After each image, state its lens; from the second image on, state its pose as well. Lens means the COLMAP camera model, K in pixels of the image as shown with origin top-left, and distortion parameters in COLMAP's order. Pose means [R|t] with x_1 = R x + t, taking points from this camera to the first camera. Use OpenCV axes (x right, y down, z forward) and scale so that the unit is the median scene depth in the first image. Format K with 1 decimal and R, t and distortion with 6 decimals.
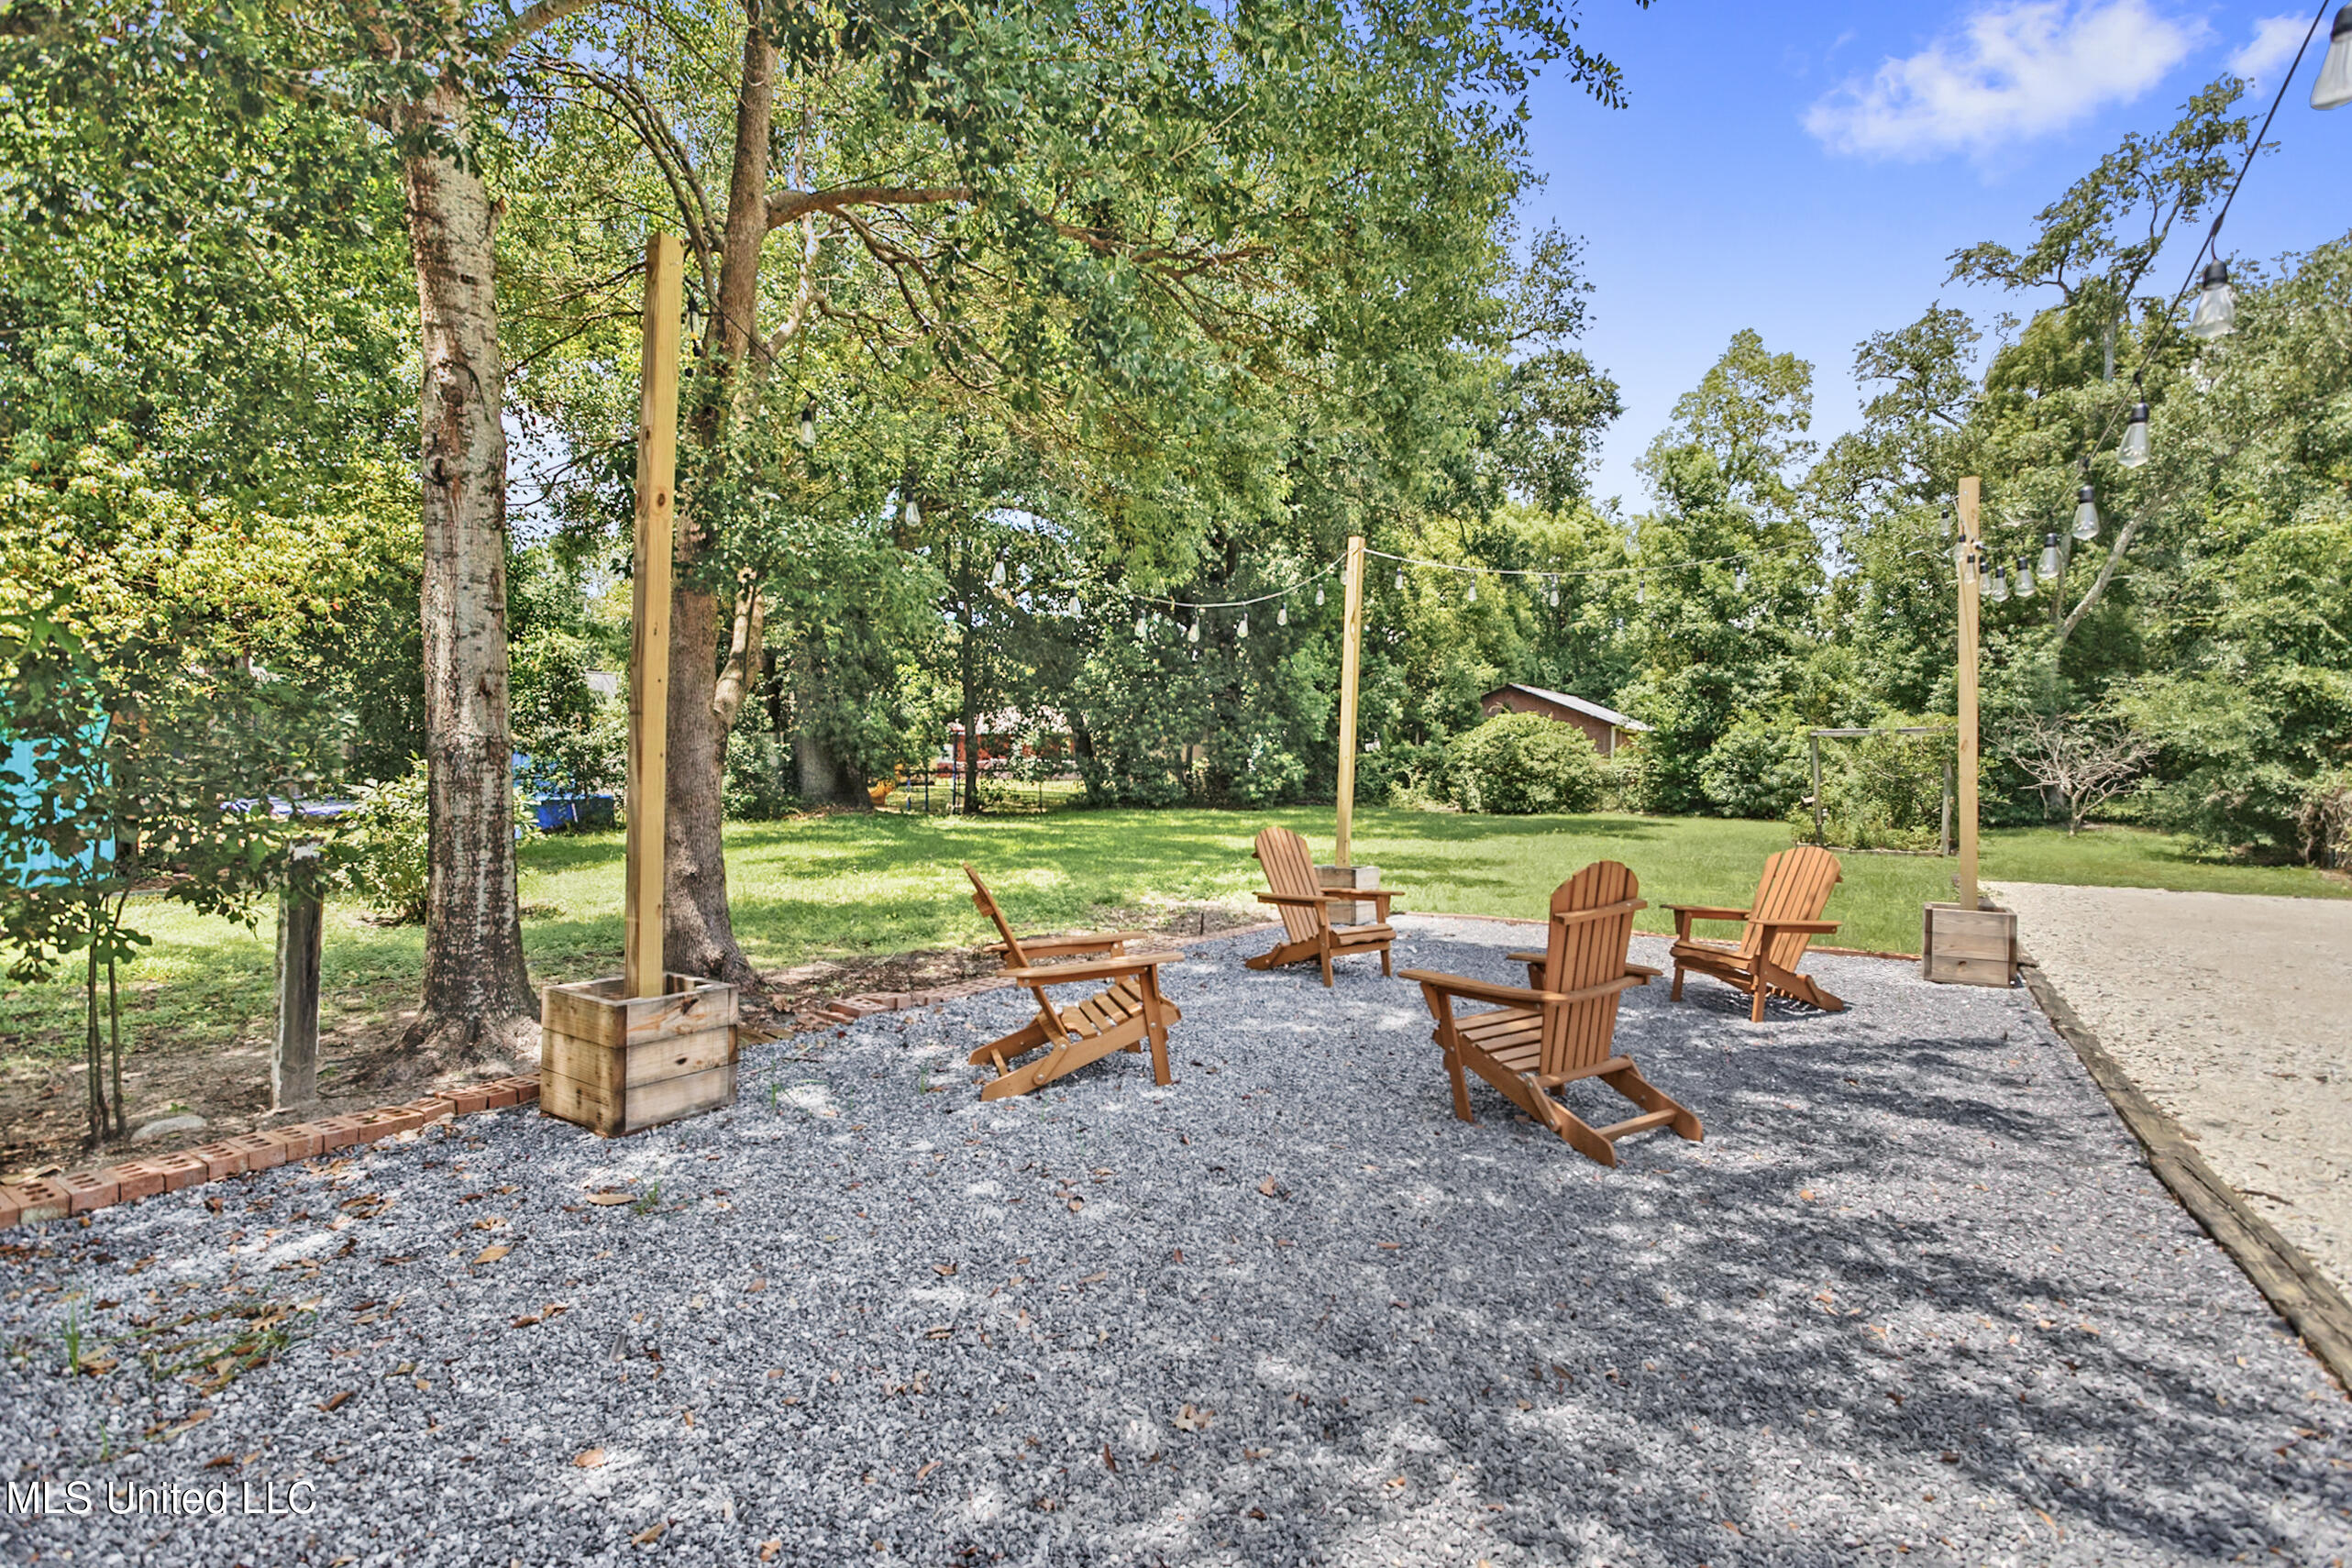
lens RADIAL K [[1195.8, 0, 1180.3], [0, 1195.8, 794.1], [0, 0, 1]] dist [-0.049547, 0.041155]
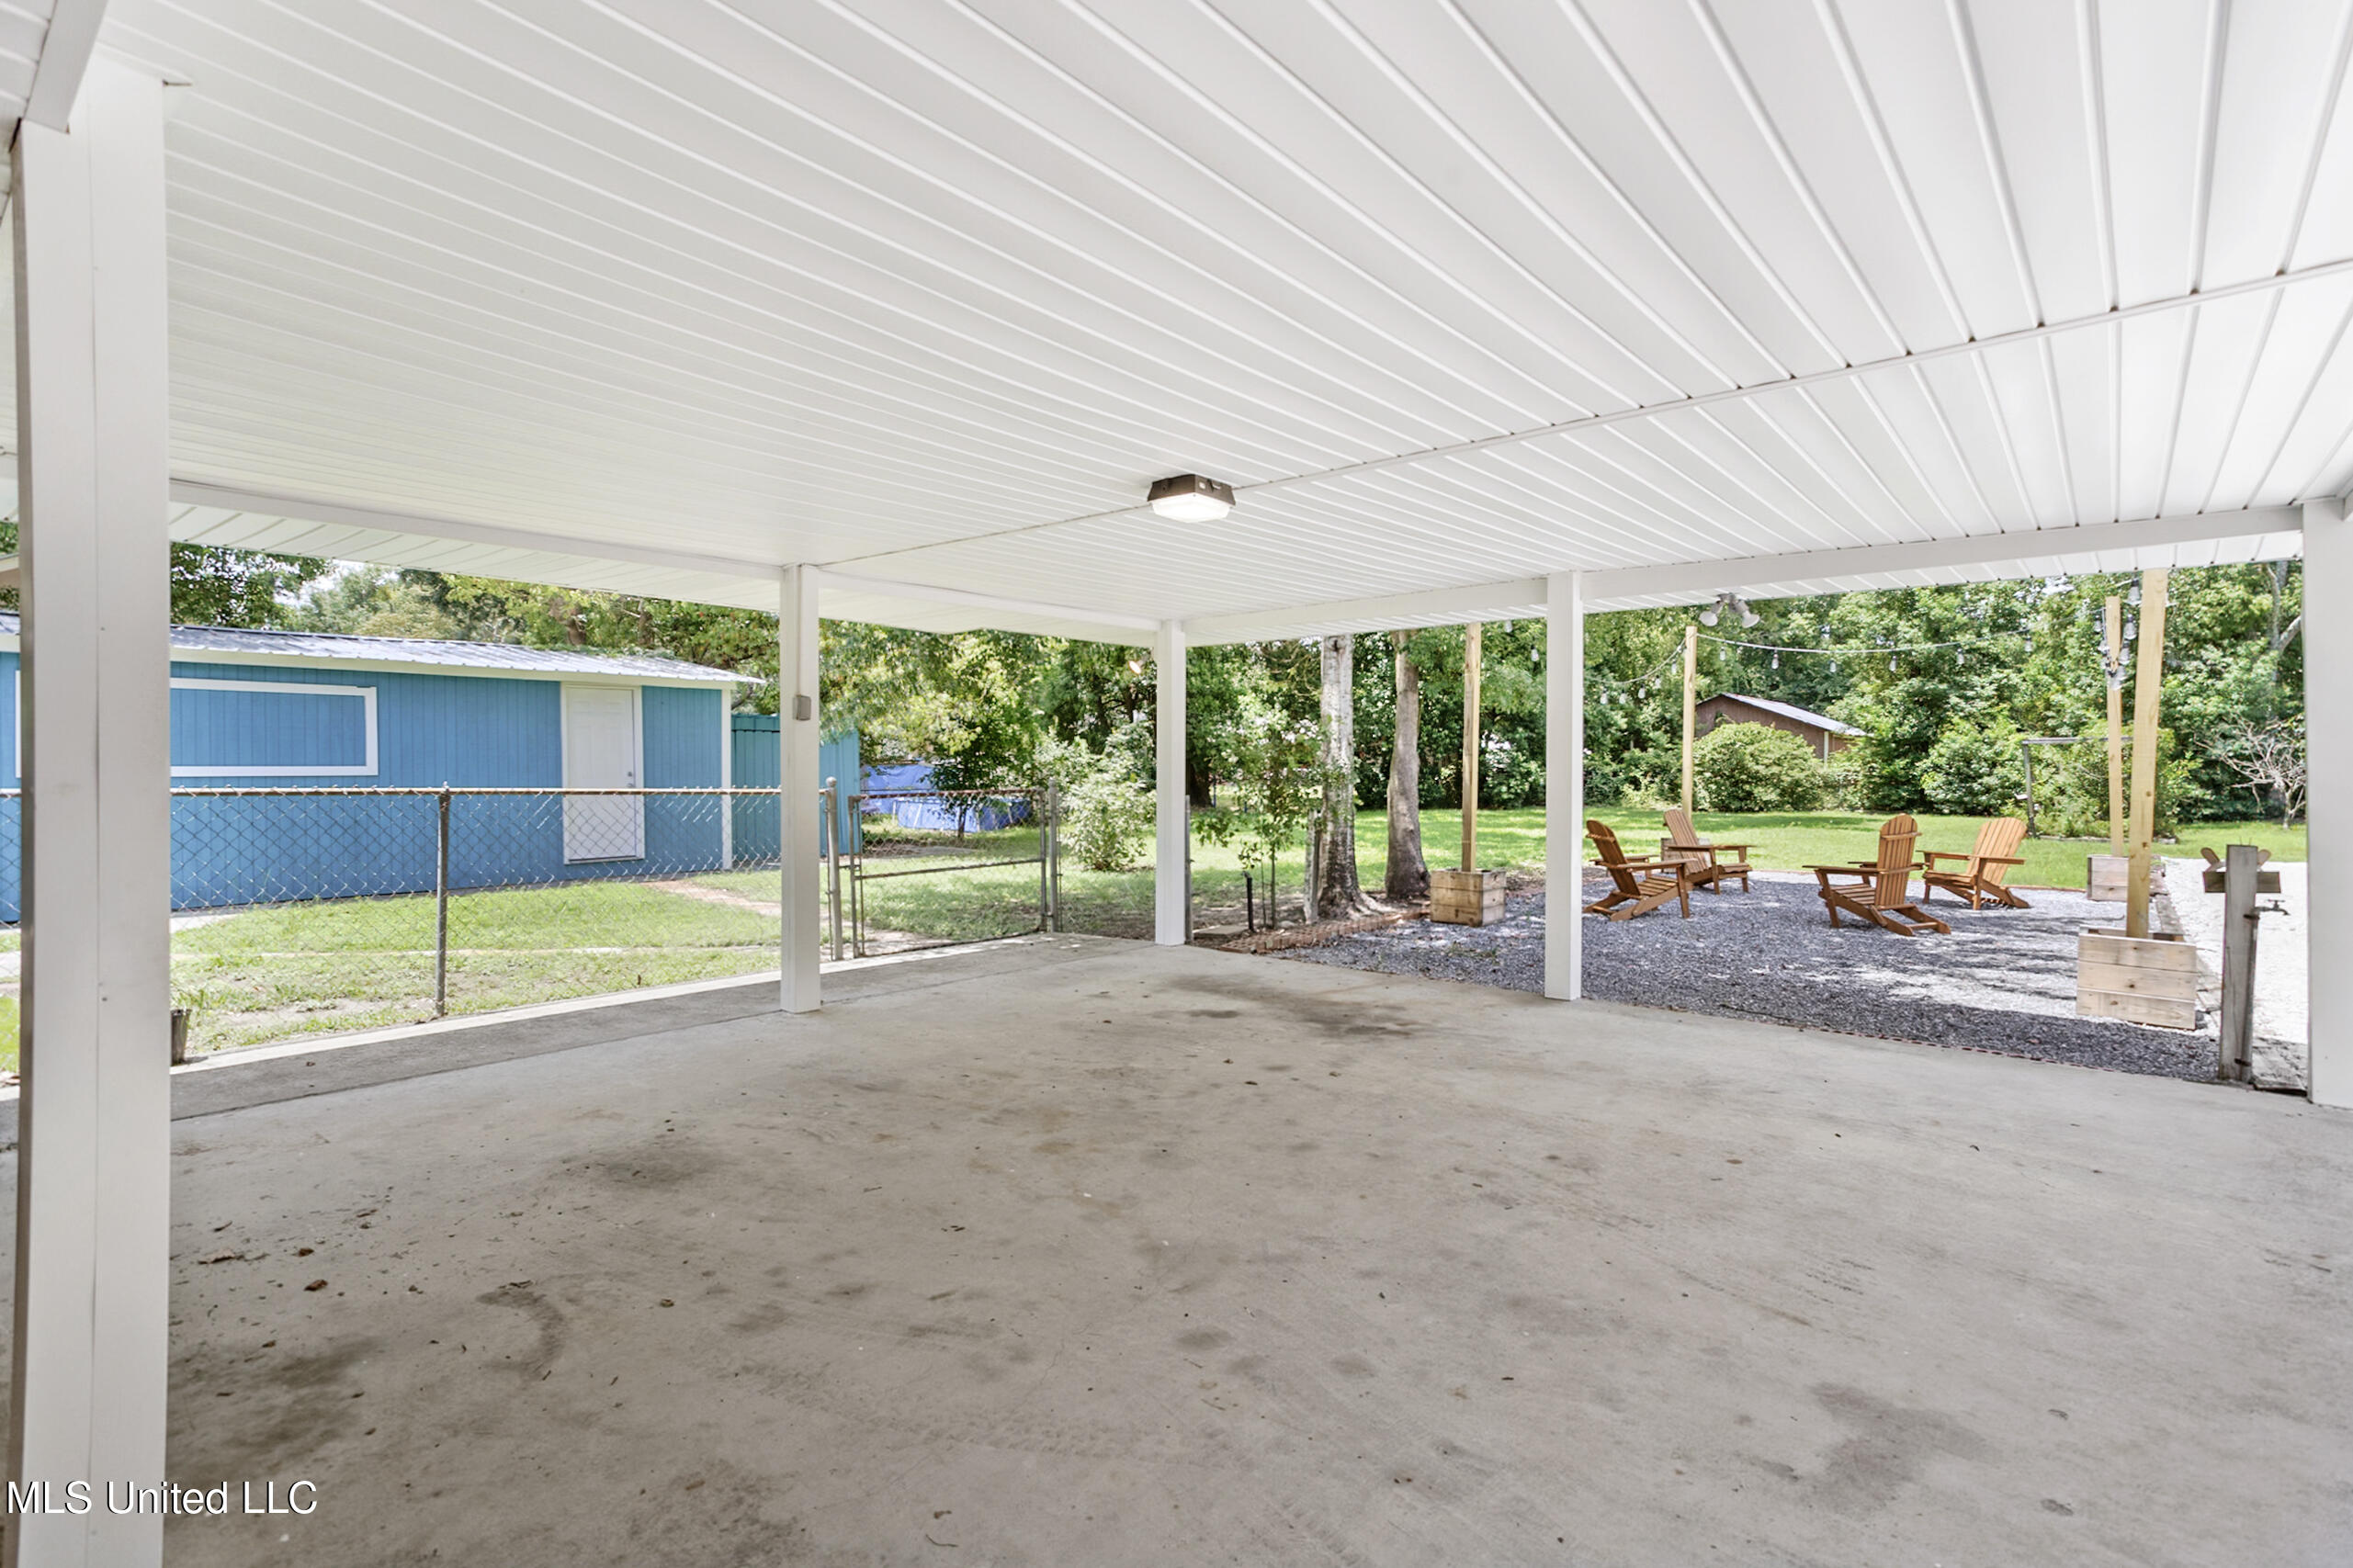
lens RADIAL K [[1142.9, 0, 1178.6], [0, 1142.9, 765.6], [0, 0, 1]] dist [-0.047276, 0.034020]
pose [[0.986770, -0.008707, -0.161891, -0.078413], [0.003938, 0.999549, -0.029757, 0.002222], [0.162077, 0.028726, 0.986360, -0.162447]]
